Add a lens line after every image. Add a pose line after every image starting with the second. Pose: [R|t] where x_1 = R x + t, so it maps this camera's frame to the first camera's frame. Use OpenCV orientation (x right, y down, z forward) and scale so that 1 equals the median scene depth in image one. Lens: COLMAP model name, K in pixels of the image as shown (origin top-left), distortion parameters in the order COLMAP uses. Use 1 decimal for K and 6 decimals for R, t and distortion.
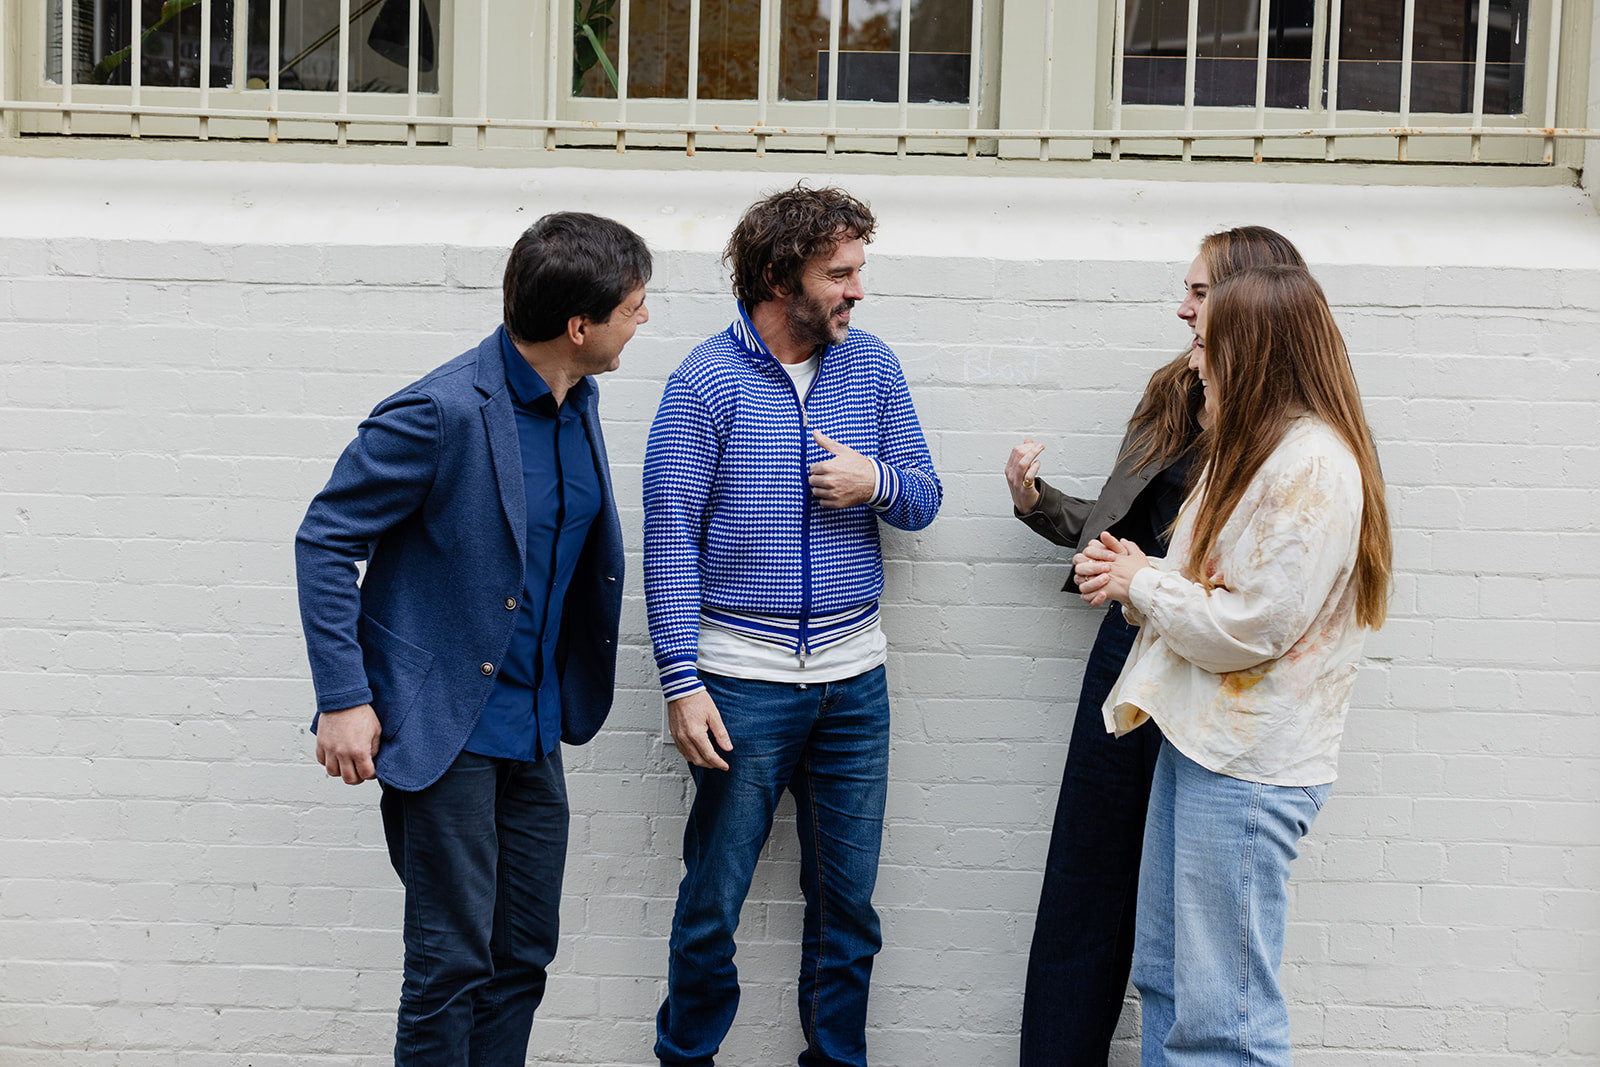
lens RADIAL K [[2130.9, 0, 800.0], [0, 2130.9, 533.5], [0, 0, 1]] dist [-0.011356, 0.025525]
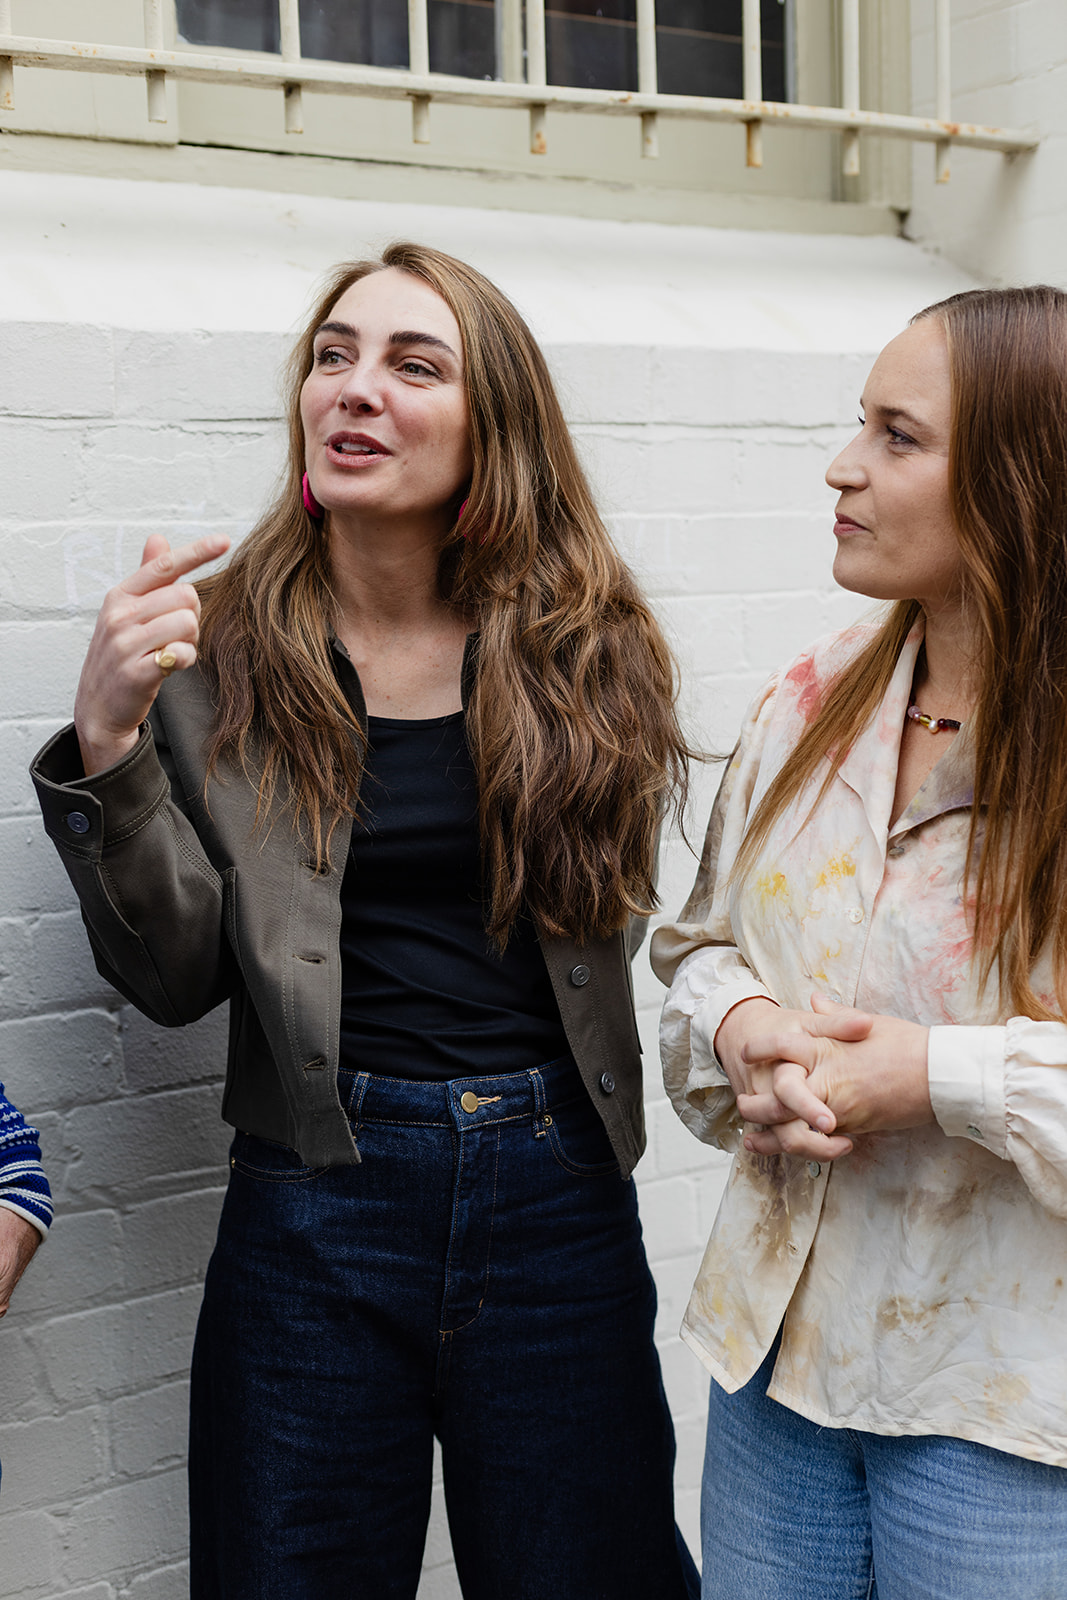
lens RADIAL K [[2130.9, 0, 533.5], [0, 2130.9, 800.0], [0, 0, 1]] dist [-0.011356, 0.025525]
pose [[0.796335, -0.110210, 0.594730, -0.113338], [0.089195, 0.993907, 0.064751, -0.050993], [-0.598243, 0.001484, 0.801313, 0.584004]]
